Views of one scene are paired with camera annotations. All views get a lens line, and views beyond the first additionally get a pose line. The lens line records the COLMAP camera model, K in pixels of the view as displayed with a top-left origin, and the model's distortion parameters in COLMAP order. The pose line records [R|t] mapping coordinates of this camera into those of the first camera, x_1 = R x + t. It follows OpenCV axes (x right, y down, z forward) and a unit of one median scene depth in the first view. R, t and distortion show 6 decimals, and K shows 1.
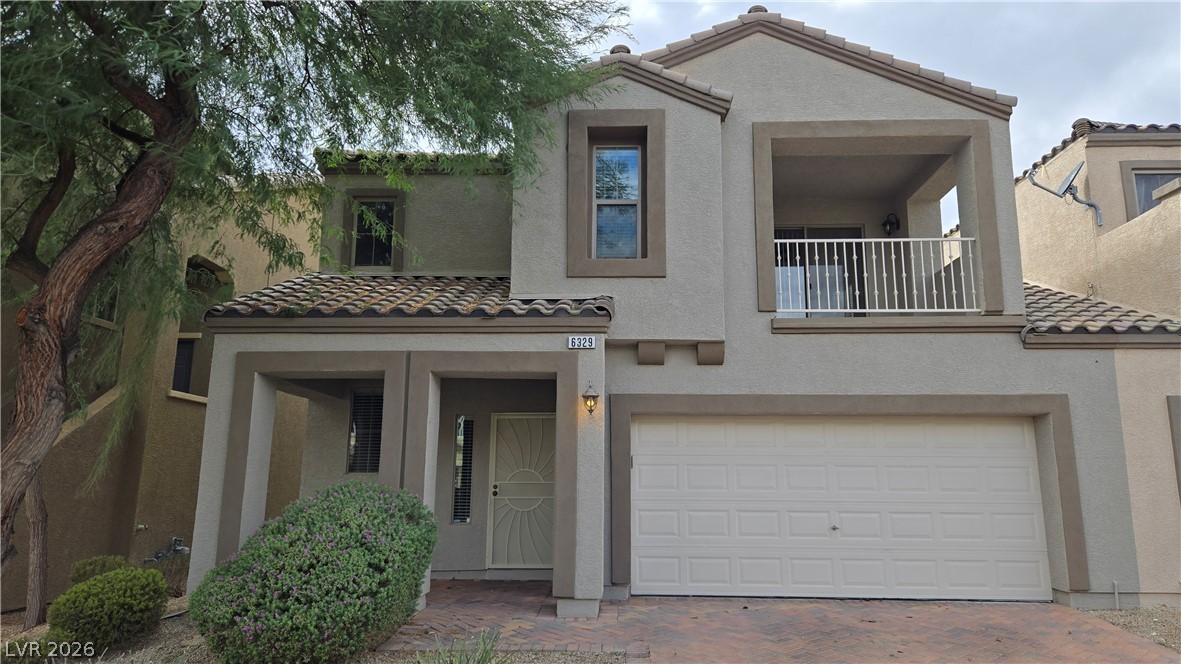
lens RADIAL K [[787.1, 0, 582.1], [0, 787.1, 335.6], [0, 0, 1]] dist [0.067117, -0.048454]
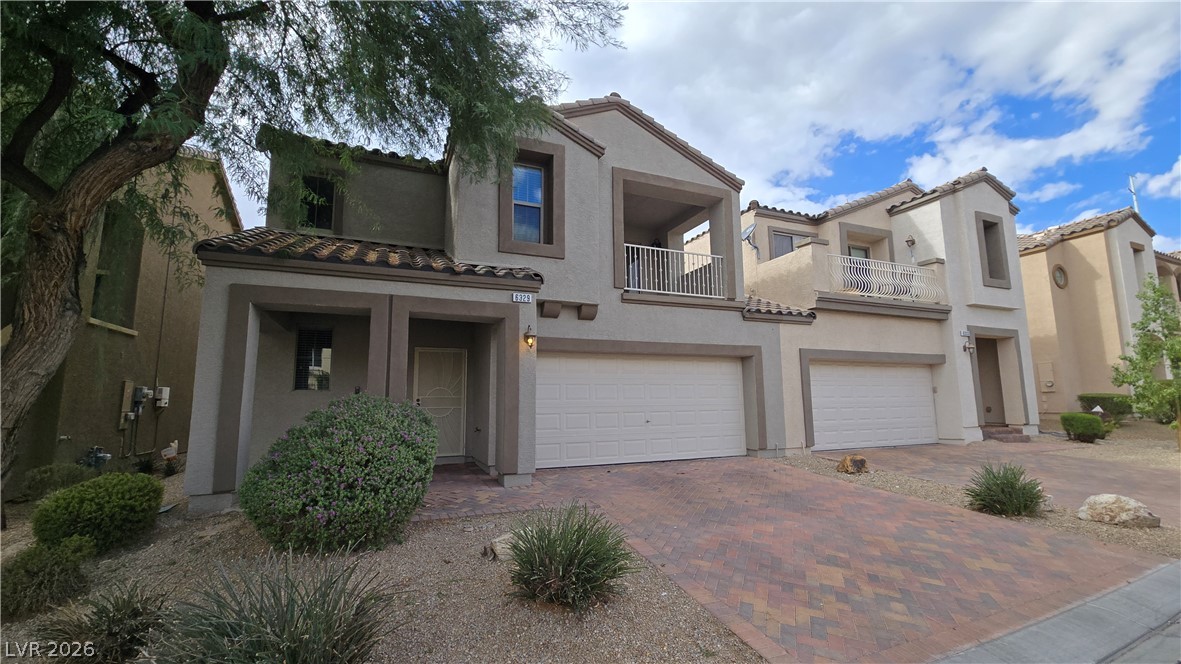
lens RADIAL K [[486.0, 0, 586.9], [0, 486.0, 341.1], [0, 0, 1]] dist [0.001124, -0.000161]
pose [[0.912233, 0.039020, 0.407810, -0.224405], [-0.064583, 0.996704, 0.049100, 0.032458], [-0.404550, -0.071129, 0.911746, 0.132828]]
